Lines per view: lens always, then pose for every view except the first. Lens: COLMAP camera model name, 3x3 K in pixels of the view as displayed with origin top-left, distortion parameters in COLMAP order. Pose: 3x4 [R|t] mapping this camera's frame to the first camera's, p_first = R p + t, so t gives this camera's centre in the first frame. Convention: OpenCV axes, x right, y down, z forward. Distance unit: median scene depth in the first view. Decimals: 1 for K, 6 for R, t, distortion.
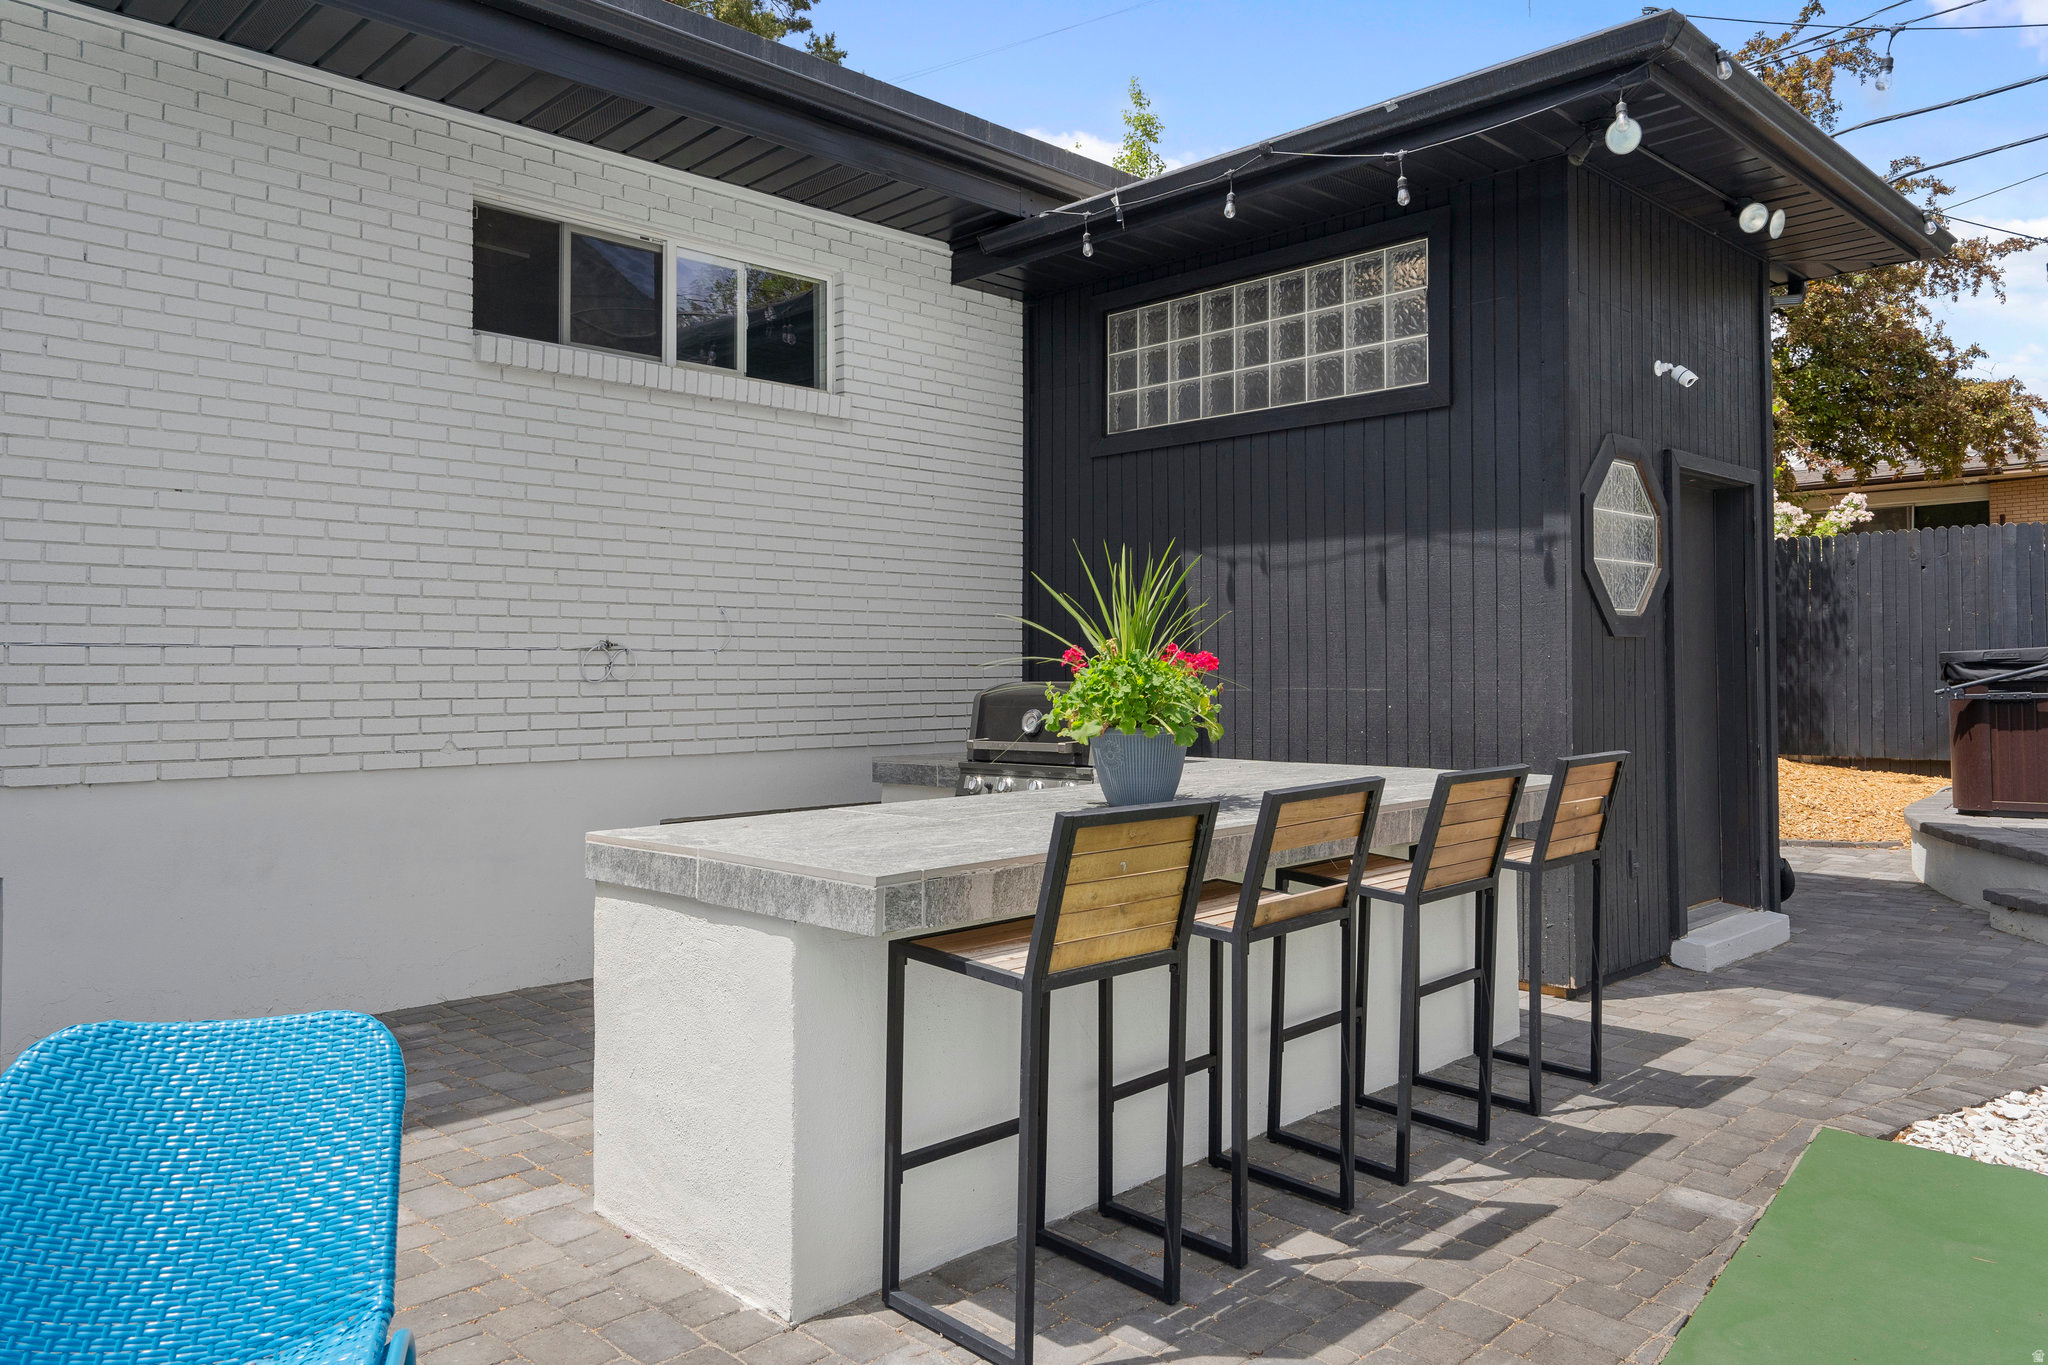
lens RADIAL K [[1406.3, 0, 1012.2], [0, 1406.3, 645.0], [0, 0, 1]] dist [0.007245, 0.001218]
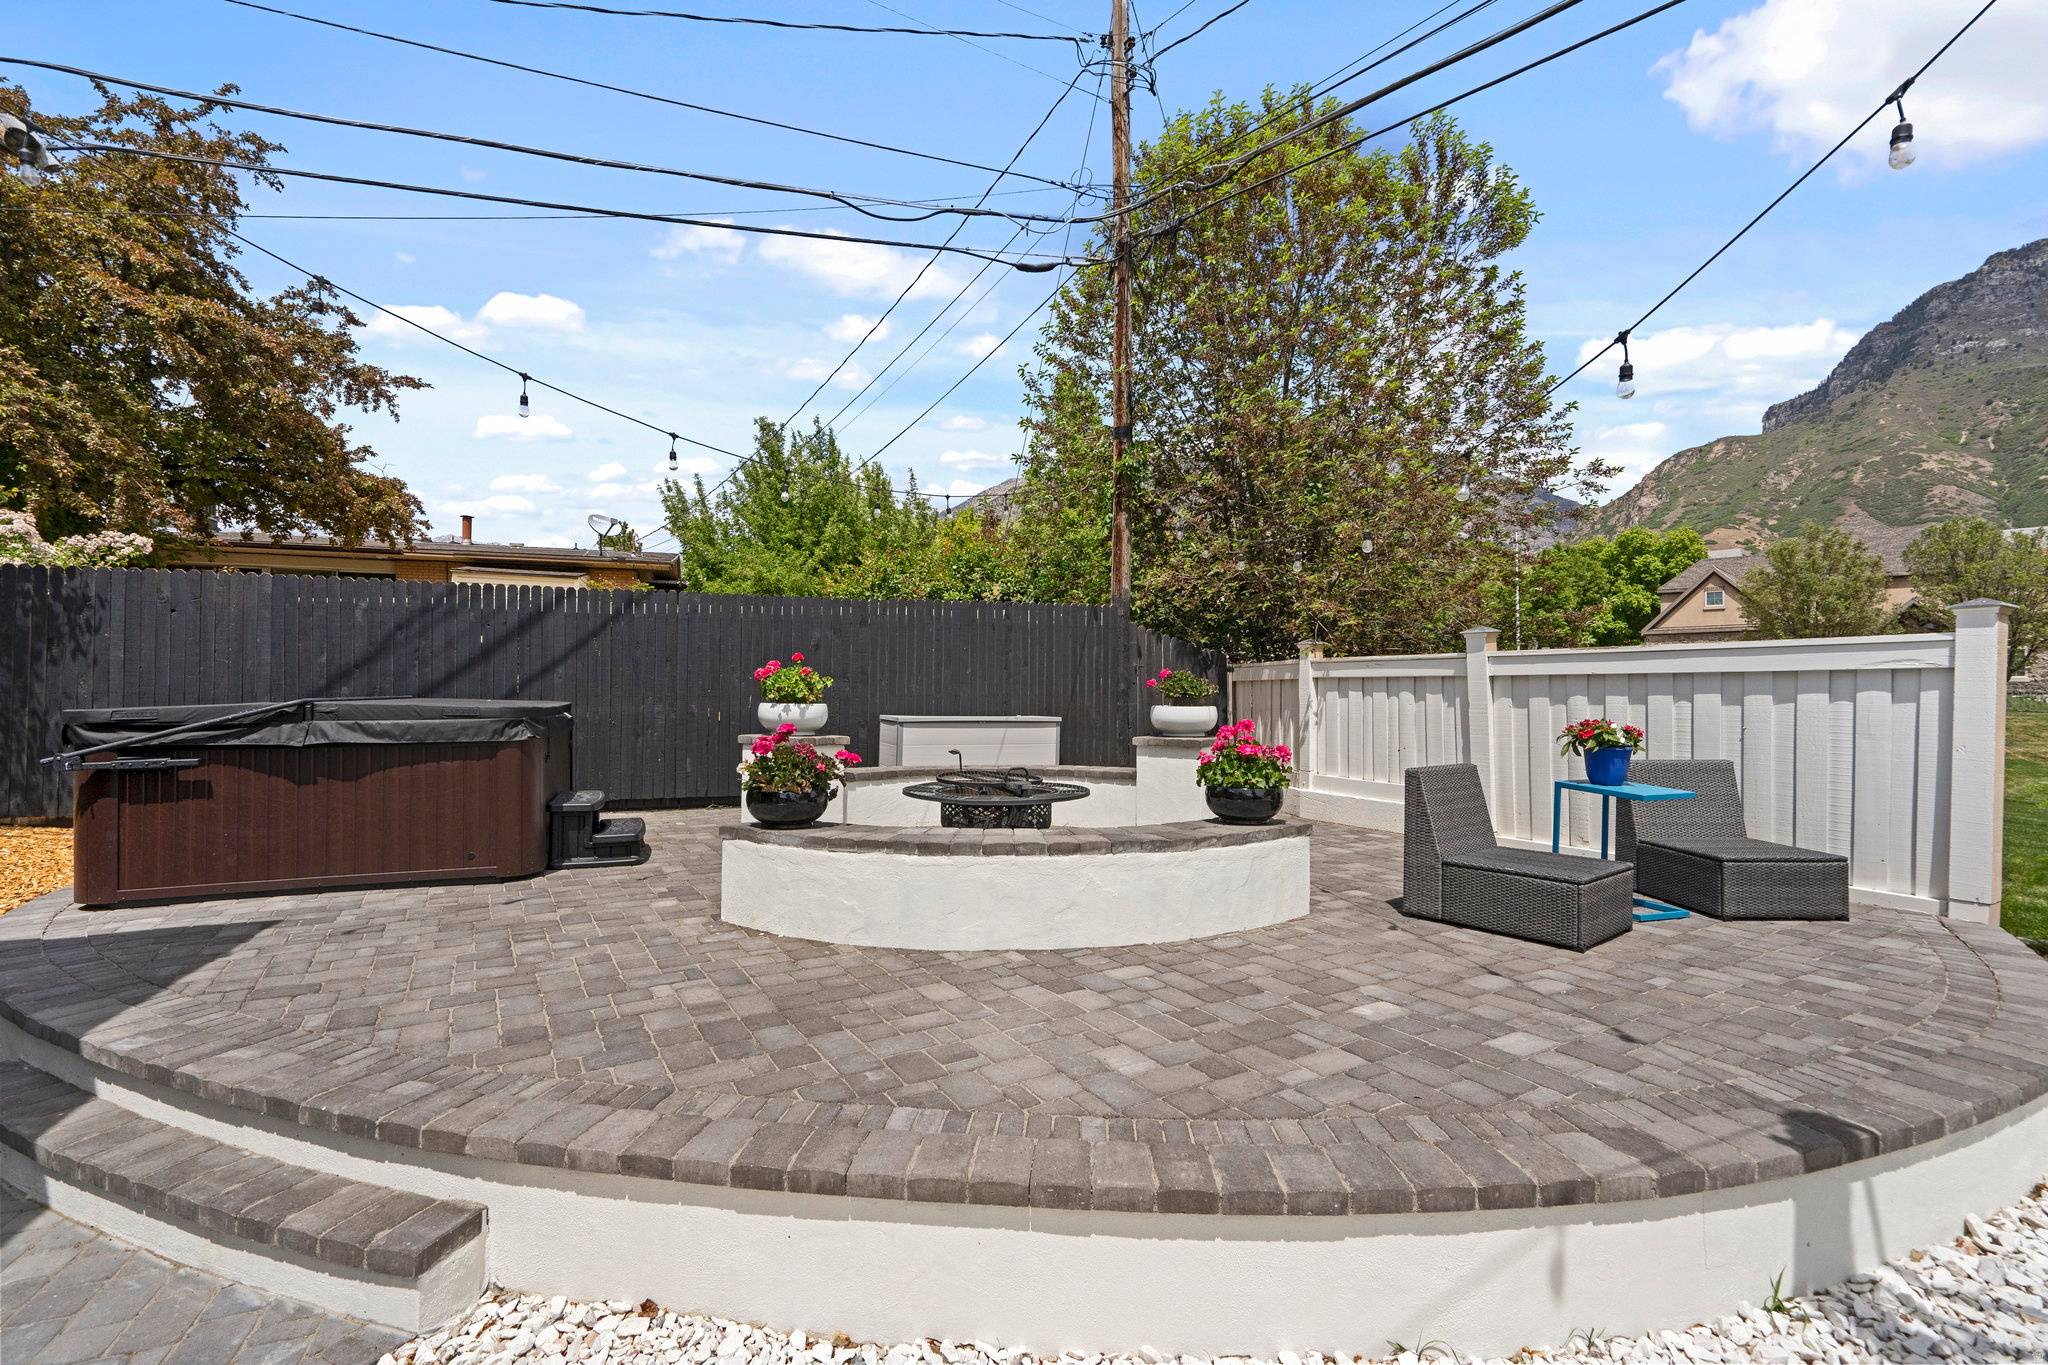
lens RADIAL K [[919.1, 0, 1018.5], [0, 919.1, 682.3], [0, 0, 1]] dist [-0.001181, -0.000285]
pose [[0.413650, 0.016628, 0.910284, 0.576265], [-0.023081, 0.999703, -0.007773, -0.027172], [-0.910143, -0.017795, 0.413911, 0.407379]]
